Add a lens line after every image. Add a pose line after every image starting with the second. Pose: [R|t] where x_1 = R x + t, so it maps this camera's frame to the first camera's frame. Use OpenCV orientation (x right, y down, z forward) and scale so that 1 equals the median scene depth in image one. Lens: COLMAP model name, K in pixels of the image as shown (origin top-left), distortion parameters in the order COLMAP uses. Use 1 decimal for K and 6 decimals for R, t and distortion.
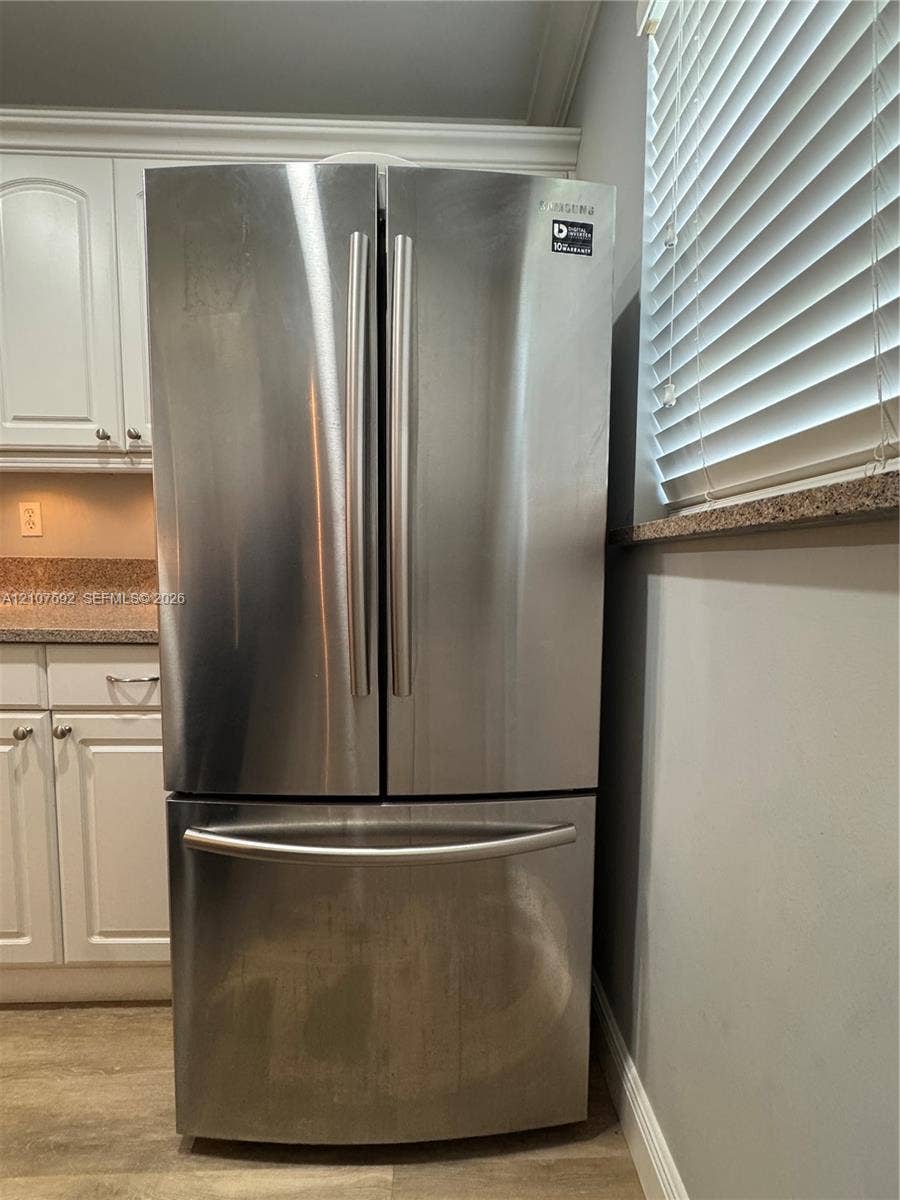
lens RADIAL K [[479.8, 0, 450.0], [0, 479.8, 600.0], [0, 0, 1]] dist [-0.002617, -0.000214]
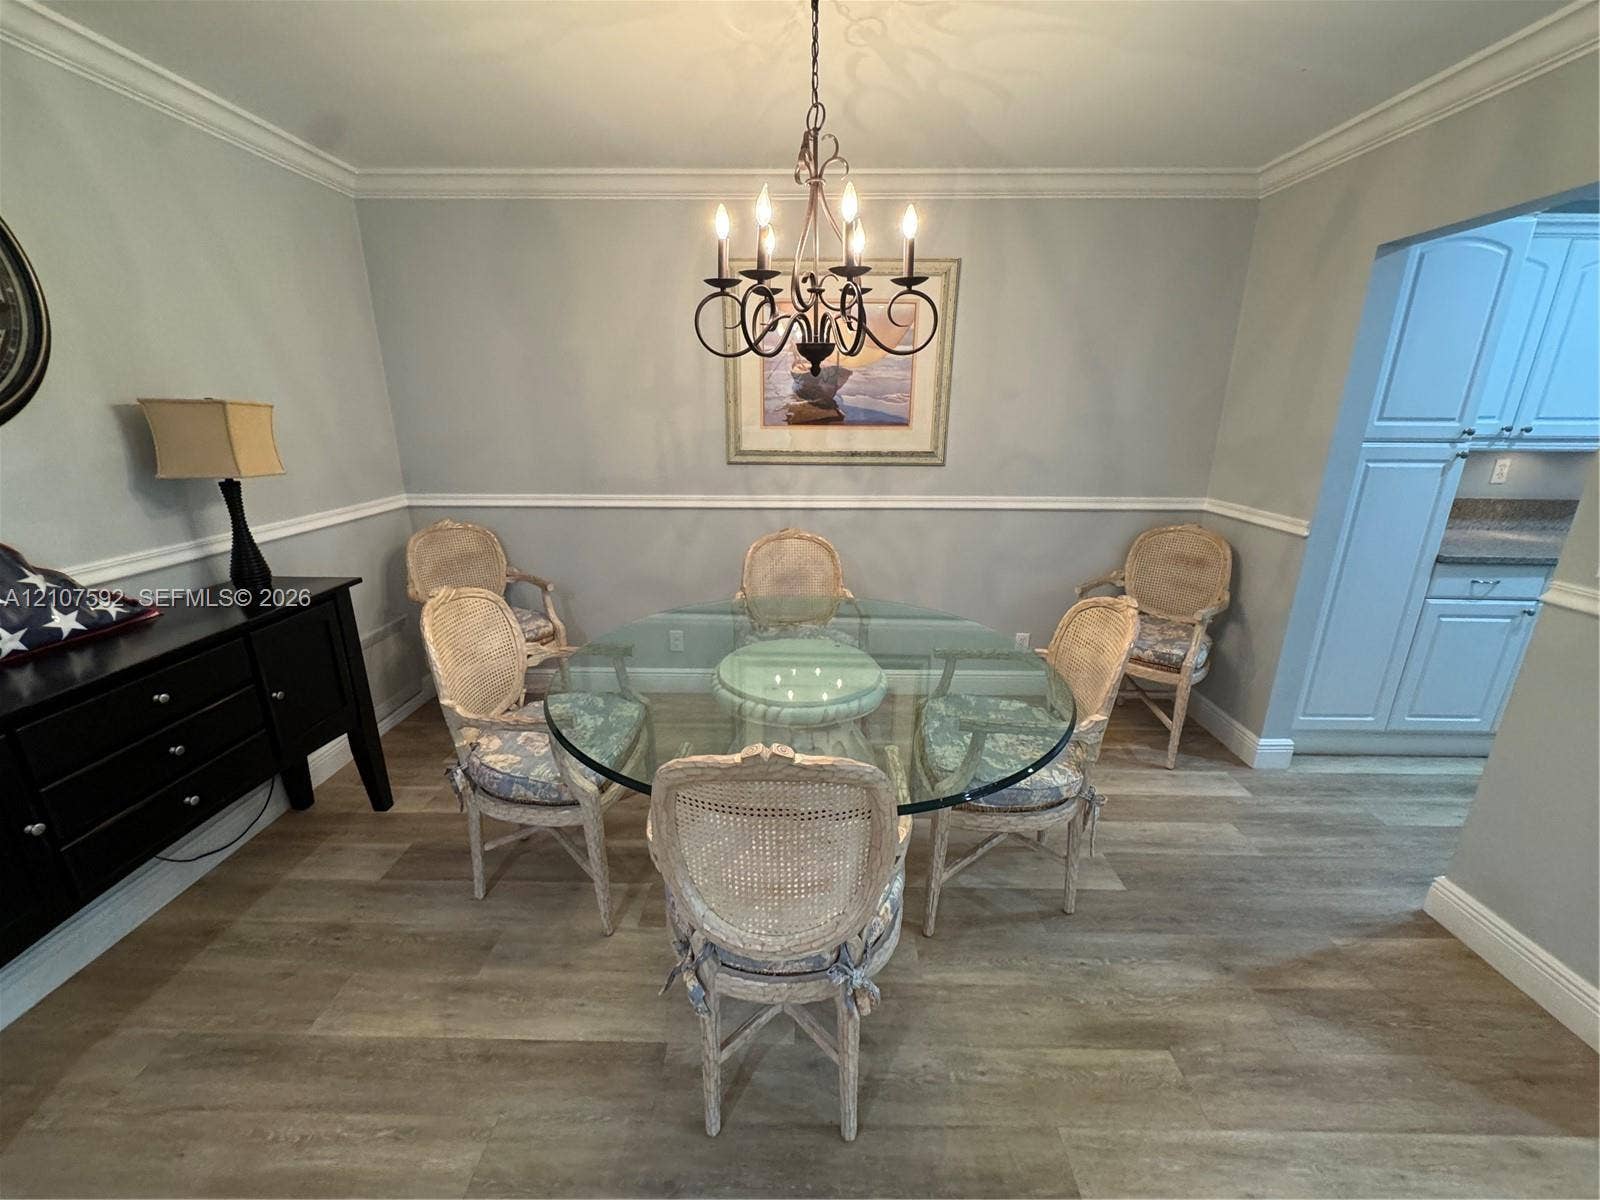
lens RADIAL K [[639.7, 0, 798.9], [0, 639.7, 600.4], [0, 0, 1]] dist [-0.002617, -0.000214]
pose [[0.998654, 0.015567, -0.049468, -4.255733], [-0.004396, 0.975860, 0.218351, -0.295713], [0.051673, -0.217840, 0.974616, -1.540019]]
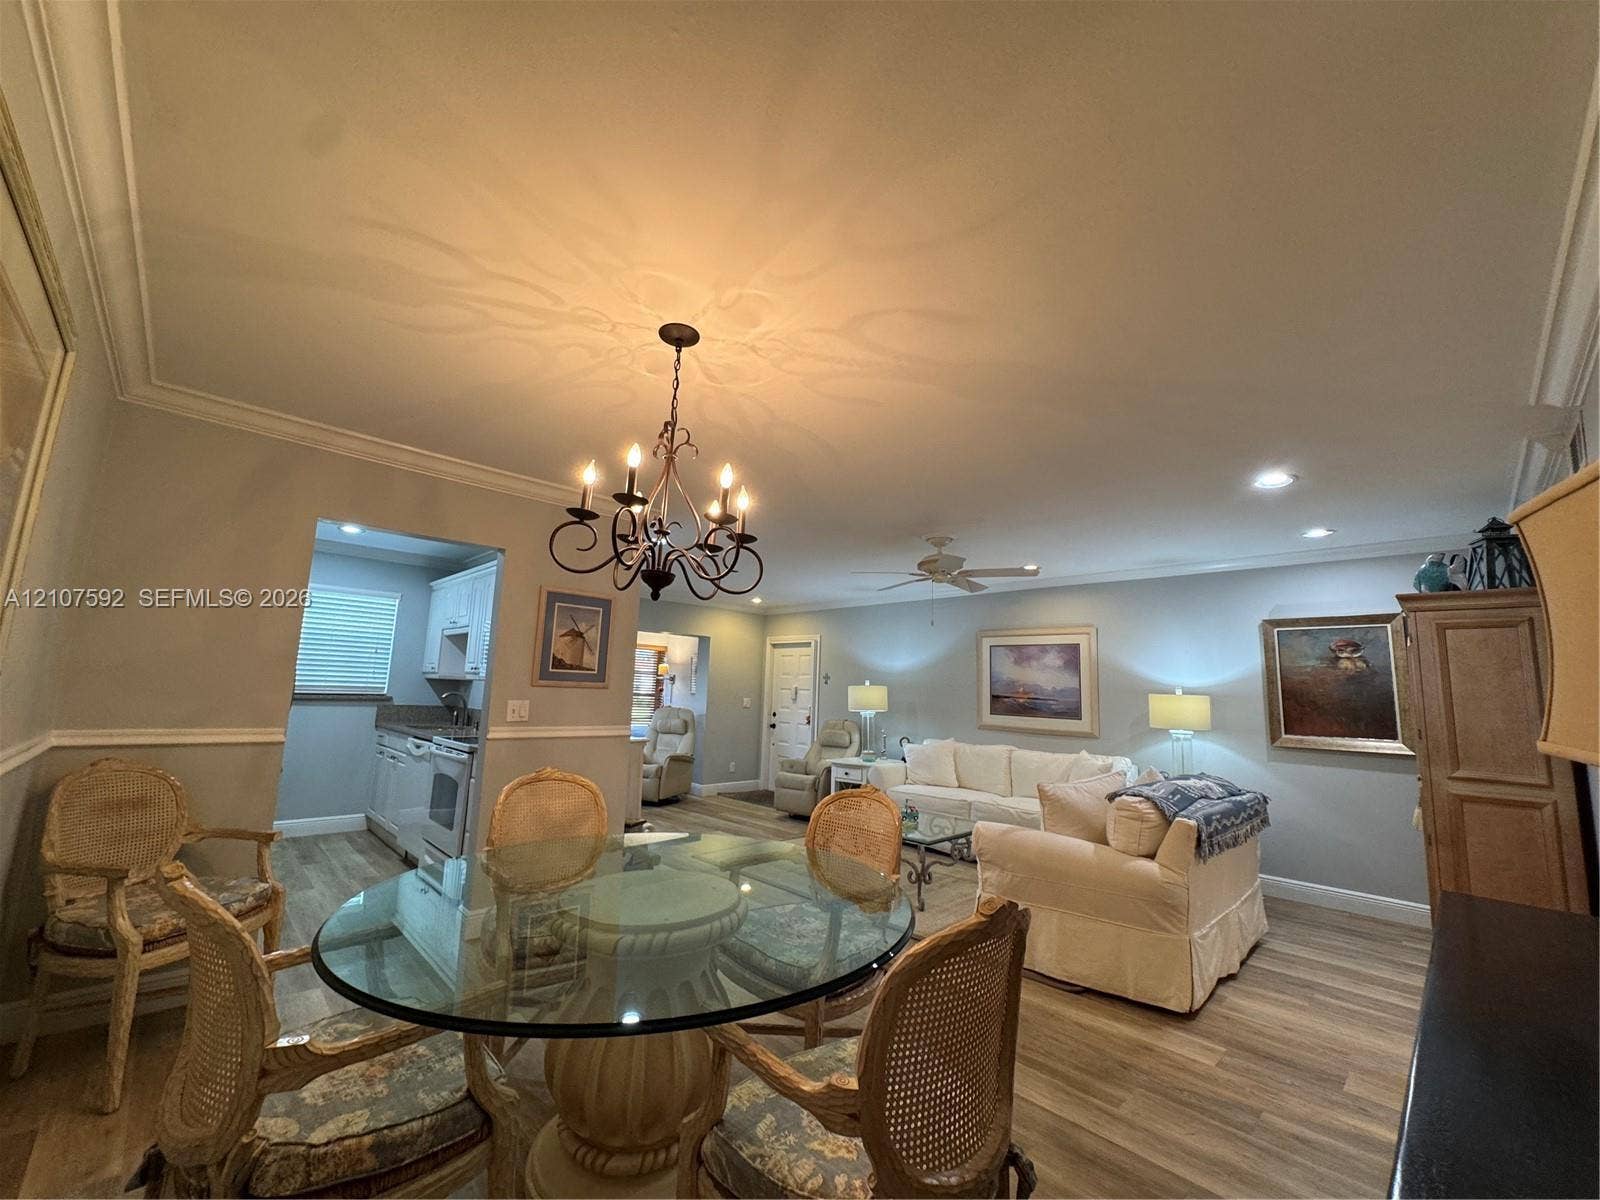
lens RADIAL K [[639.7, 0, 798.9], [0, 639.7, 600.4], [0, 0, 1]] dist [-0.002617, -0.000214]
pose [[-0.669381, 0.078609, 0.738749, -5.889820], [0.015056, 0.995617, -0.092300, -0.325243], [-0.742767, -0.050661, -0.667631, 1.046688]]
